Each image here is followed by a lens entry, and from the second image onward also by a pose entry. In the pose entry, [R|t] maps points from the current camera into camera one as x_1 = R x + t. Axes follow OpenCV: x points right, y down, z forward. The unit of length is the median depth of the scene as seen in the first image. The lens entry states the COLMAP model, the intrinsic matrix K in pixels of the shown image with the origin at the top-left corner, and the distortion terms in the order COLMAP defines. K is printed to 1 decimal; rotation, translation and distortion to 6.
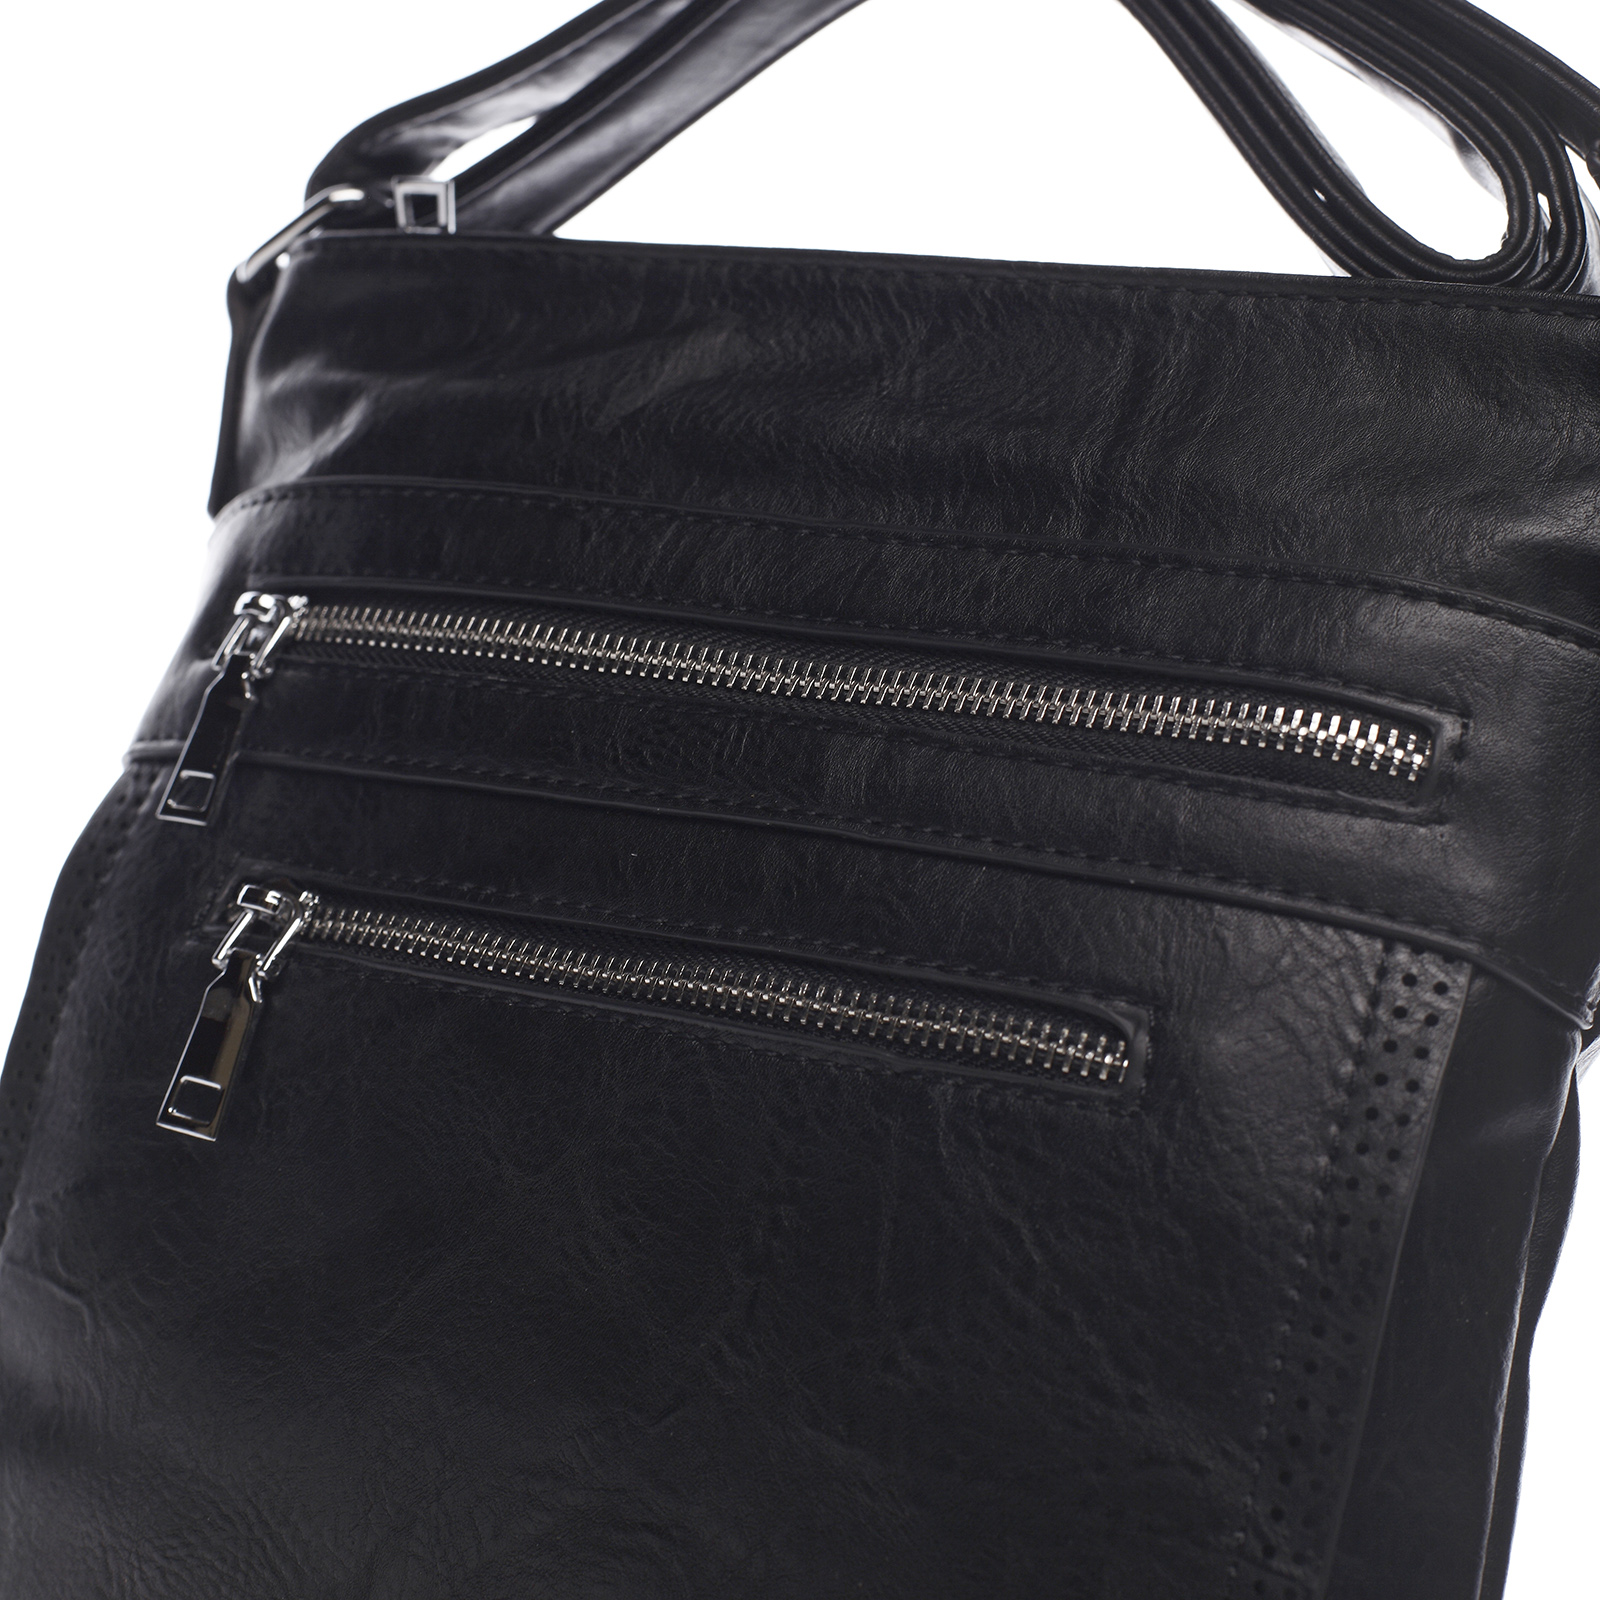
lens RADIAL K [[3024.5, 0, 800.0], [0, 3024.5, 800.0], [0, 0, 1]] dist [0.008989, -0.437085]
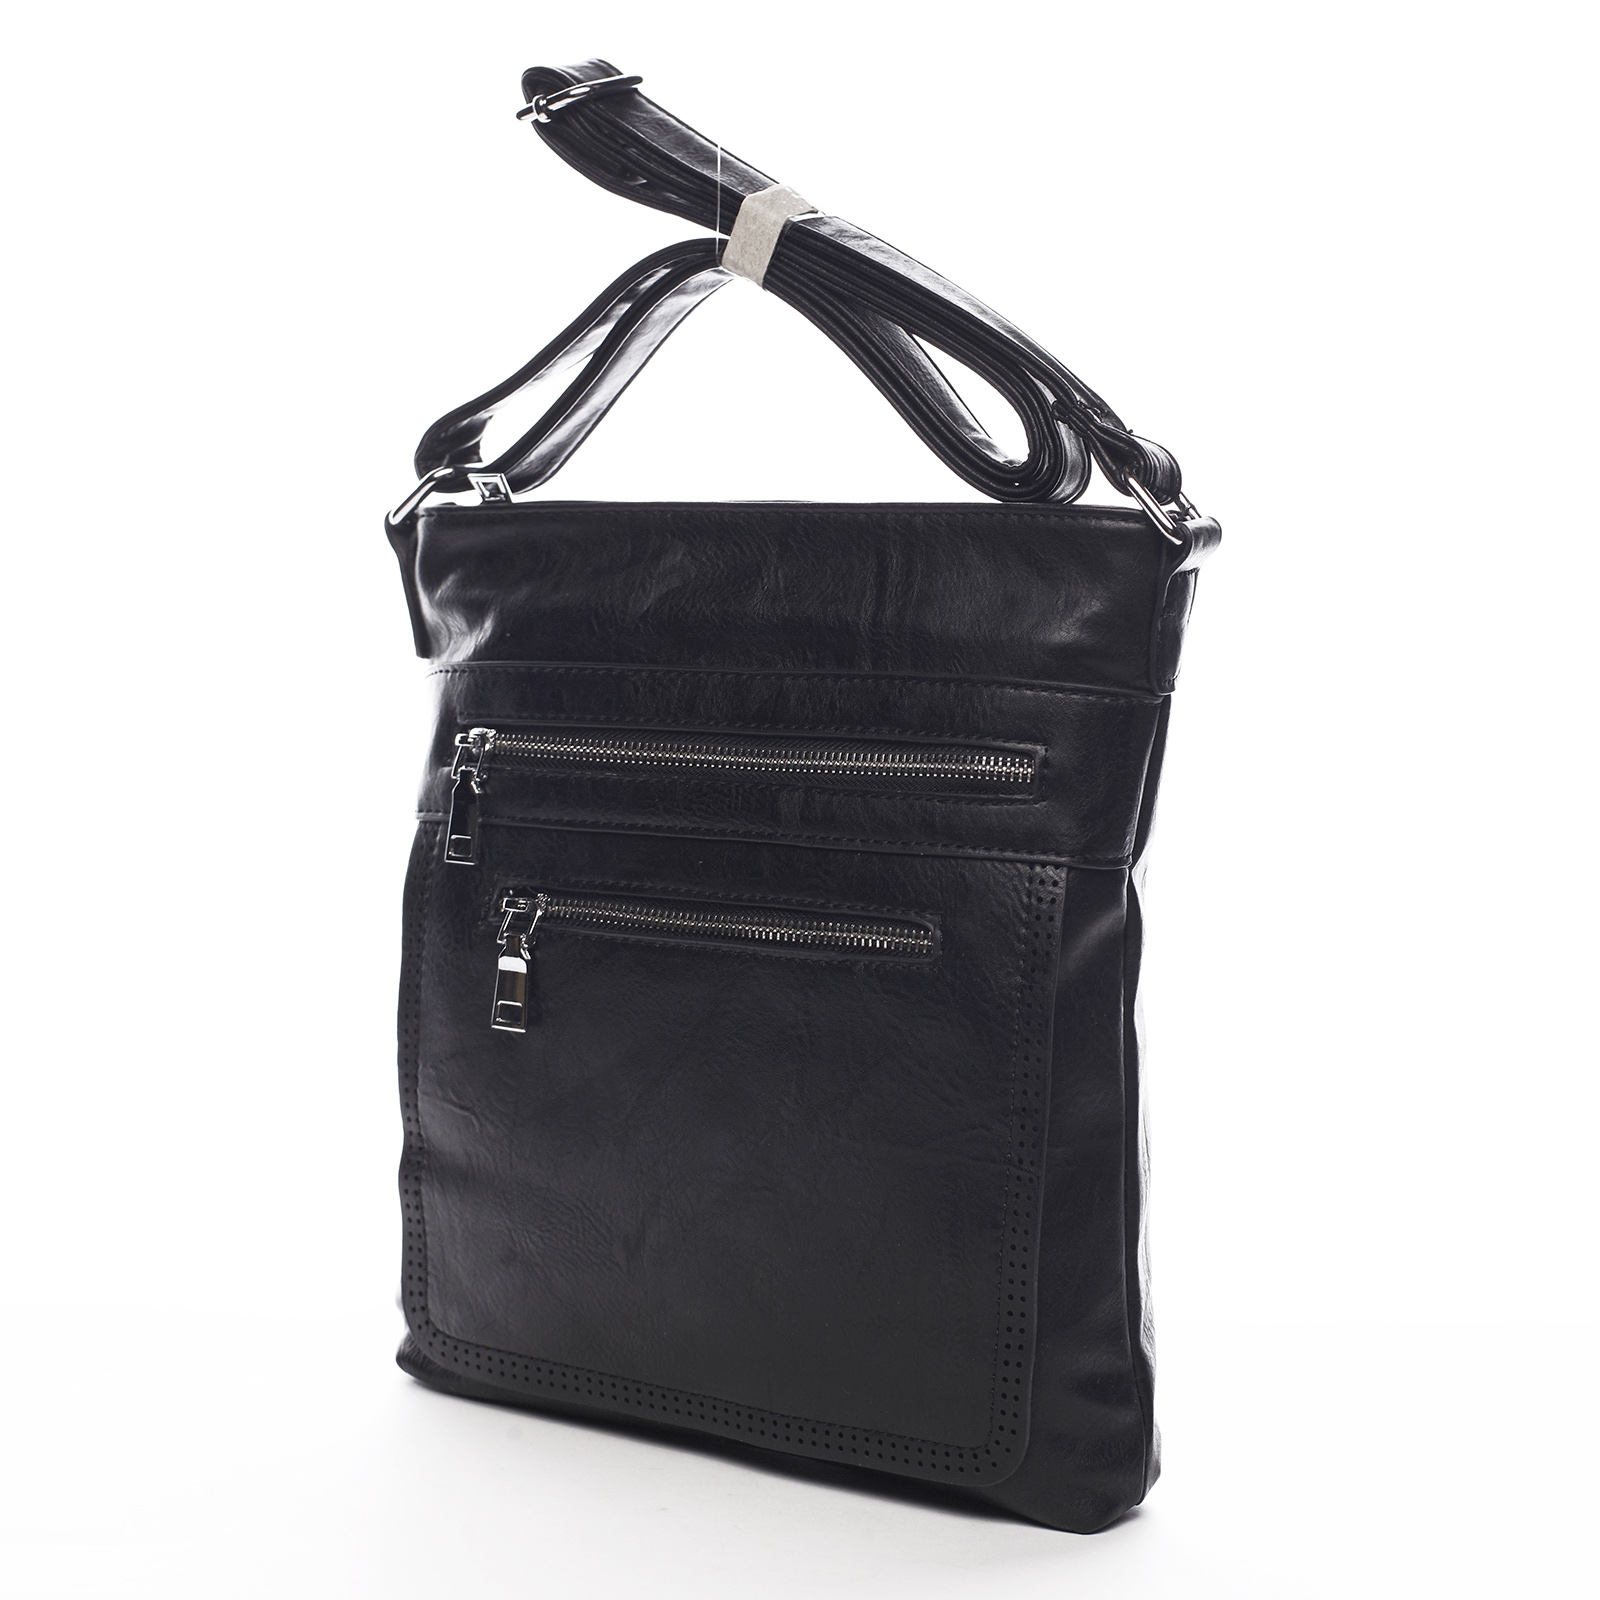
lens RADIAL K [[3024.5, 0, 800.0], [0, 3024.5, 800.0], [0, 0, 1]] dist [0.008989, -0.437085]
pose [[0.936535, -0.086541, 0.339724, -0.678594], [0.017957, 0.979622, 0.200044, -0.428914], [-0.350114, -0.181248, 0.919005, -0.882257]]
